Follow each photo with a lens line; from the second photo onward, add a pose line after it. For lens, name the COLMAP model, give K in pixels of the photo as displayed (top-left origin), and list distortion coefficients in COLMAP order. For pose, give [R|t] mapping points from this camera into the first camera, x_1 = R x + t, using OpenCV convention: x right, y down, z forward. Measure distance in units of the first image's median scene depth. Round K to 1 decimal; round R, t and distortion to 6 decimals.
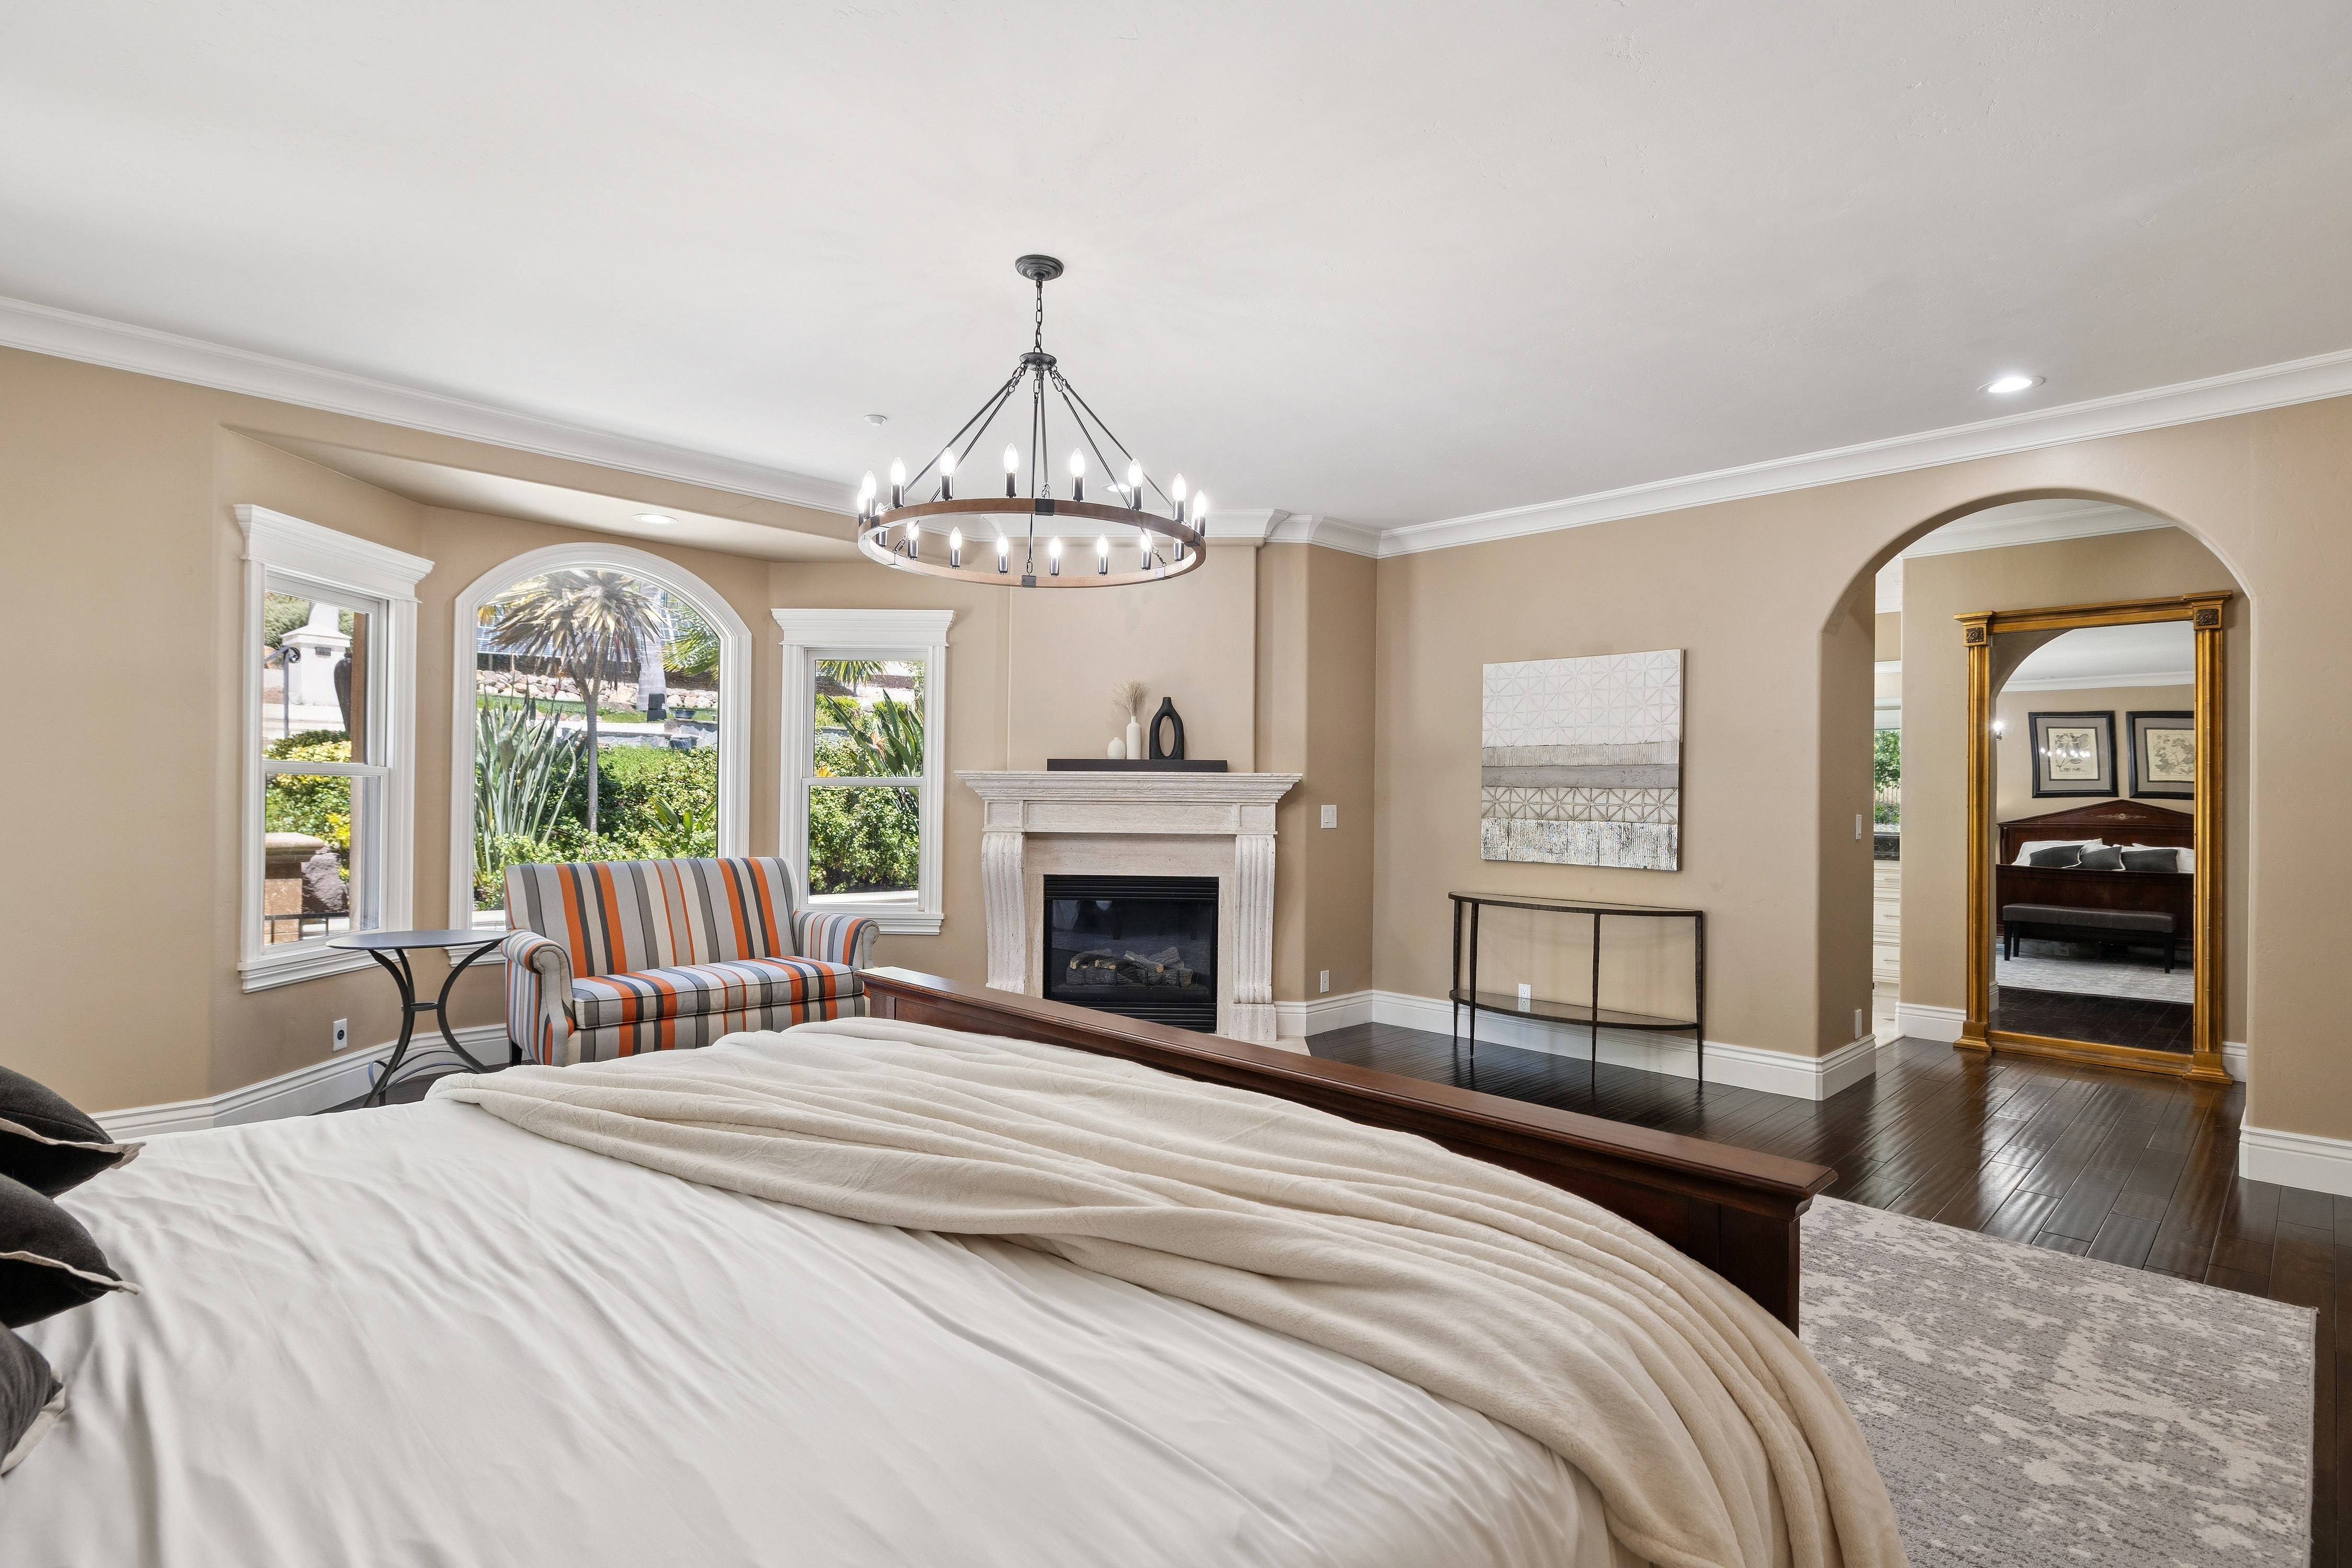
lens RADIAL K [[1146.4, 0, 1176.0], [0, 1146.4, 784.0], [0, 0, 1]] dist [-0.001654, 0.000103]
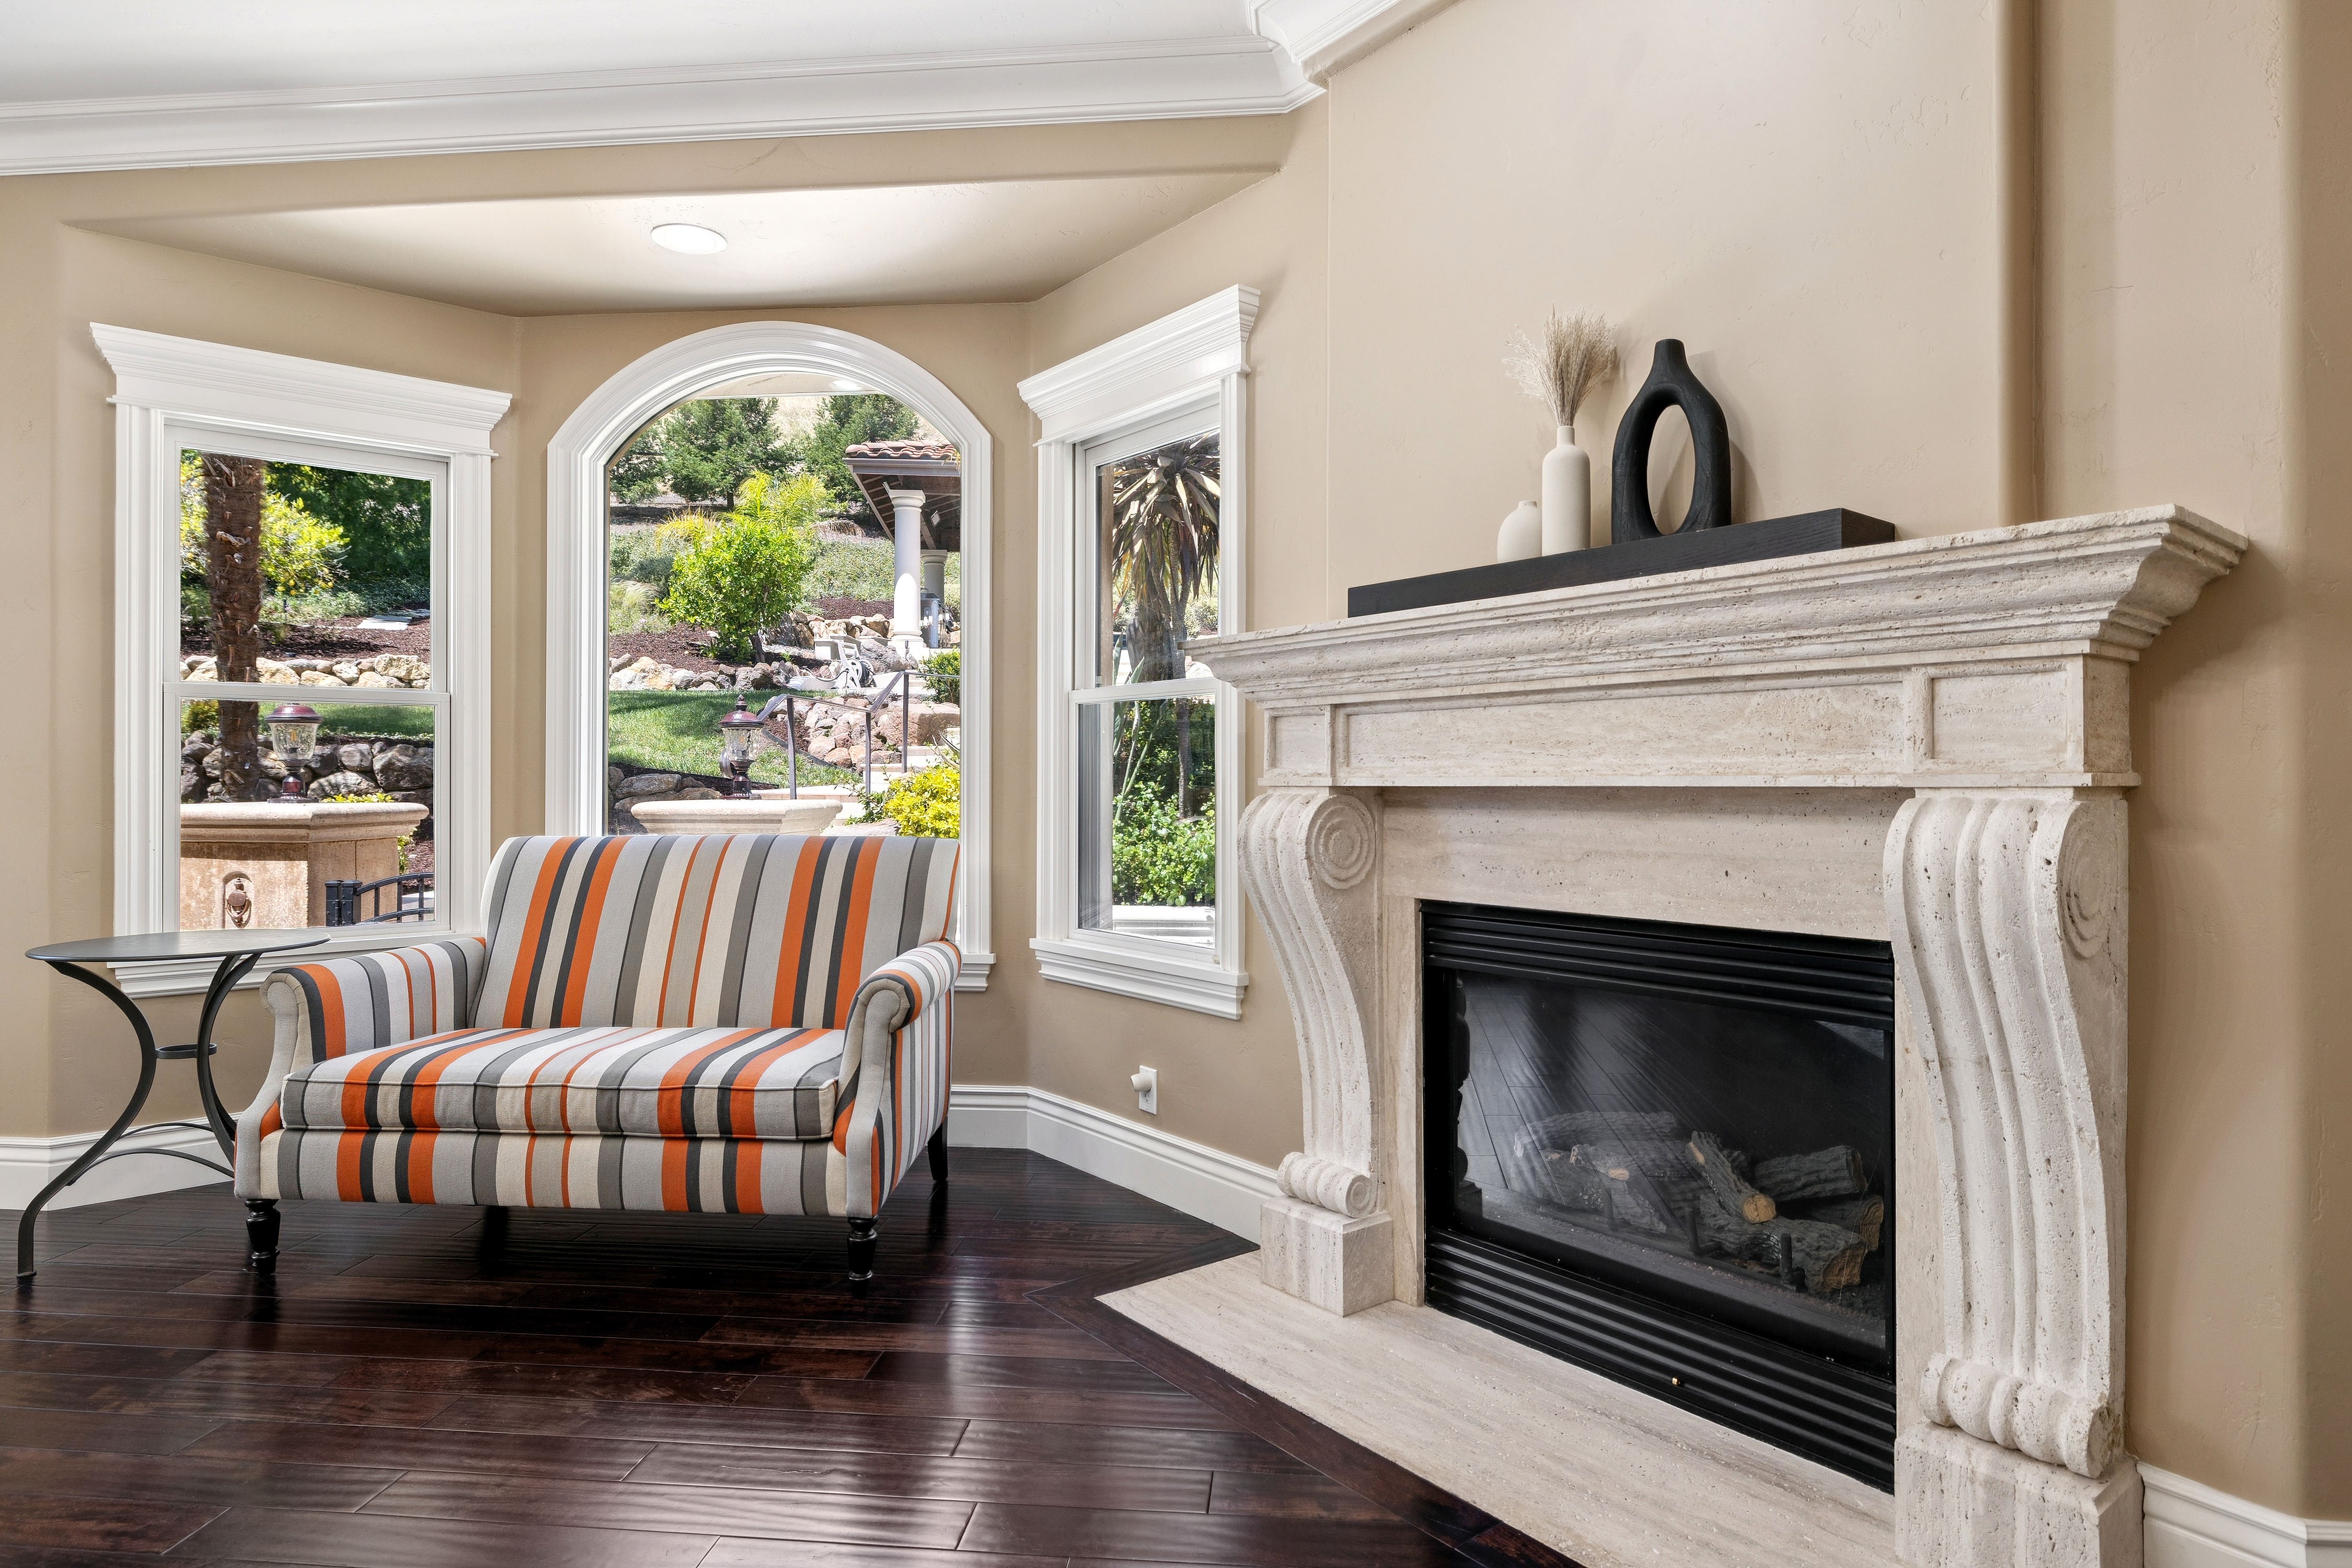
lens RADIAL K [[1302.6, 0, 1176.0], [0, 1302.6, 784.0], [0, 0, 1]] dist [-0.004703, 0.000454]
pose [[0.634194, -0.011119, -0.773094, 0.177042], [0.016845, 0.999858, -0.000562, 0.040952], [0.772990, -0.012666, 0.634291, 0.685765]]
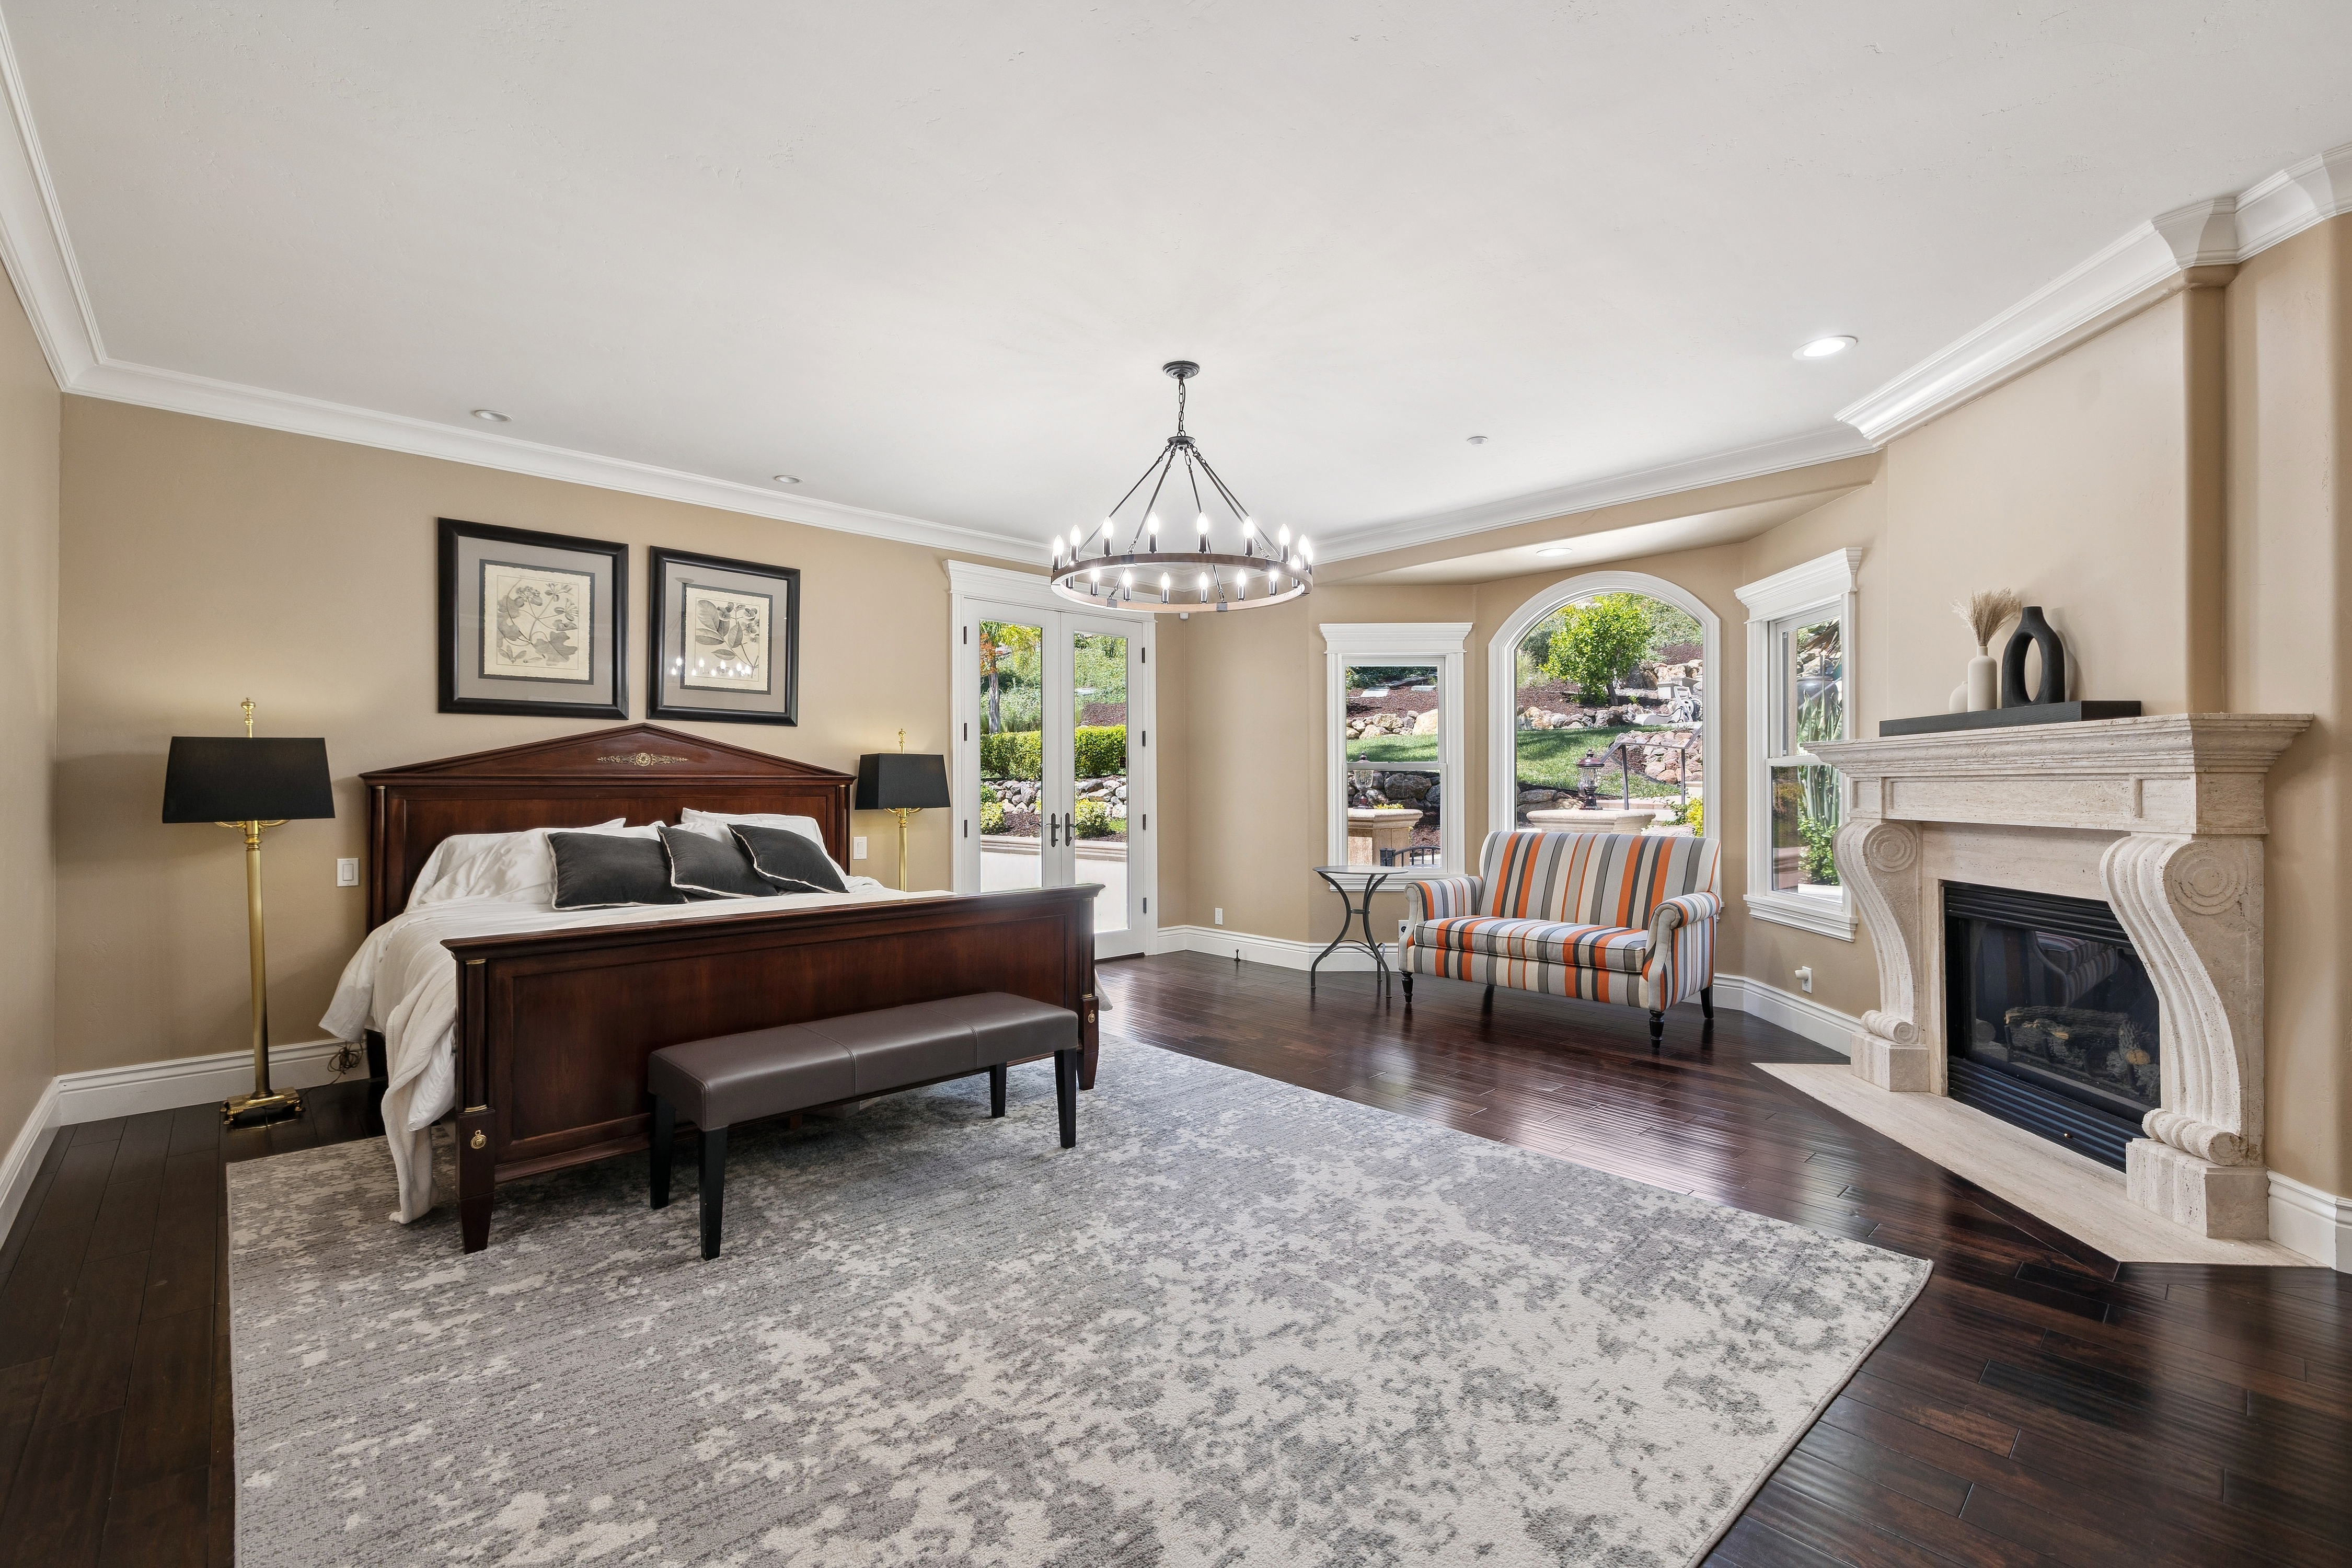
lens RADIAL K [[1023.6, 0, 1180.1], [0, 1023.6, 774.6], [0, 0, 1]] dist [-0.000660, -0.000292]
pose [[-0.031397, -0.022425, -0.999255, 0.564716], [0.014371, 0.999635, -0.022885, 0.021718], [0.999404, -0.015078, -0.031063, 0.562241]]
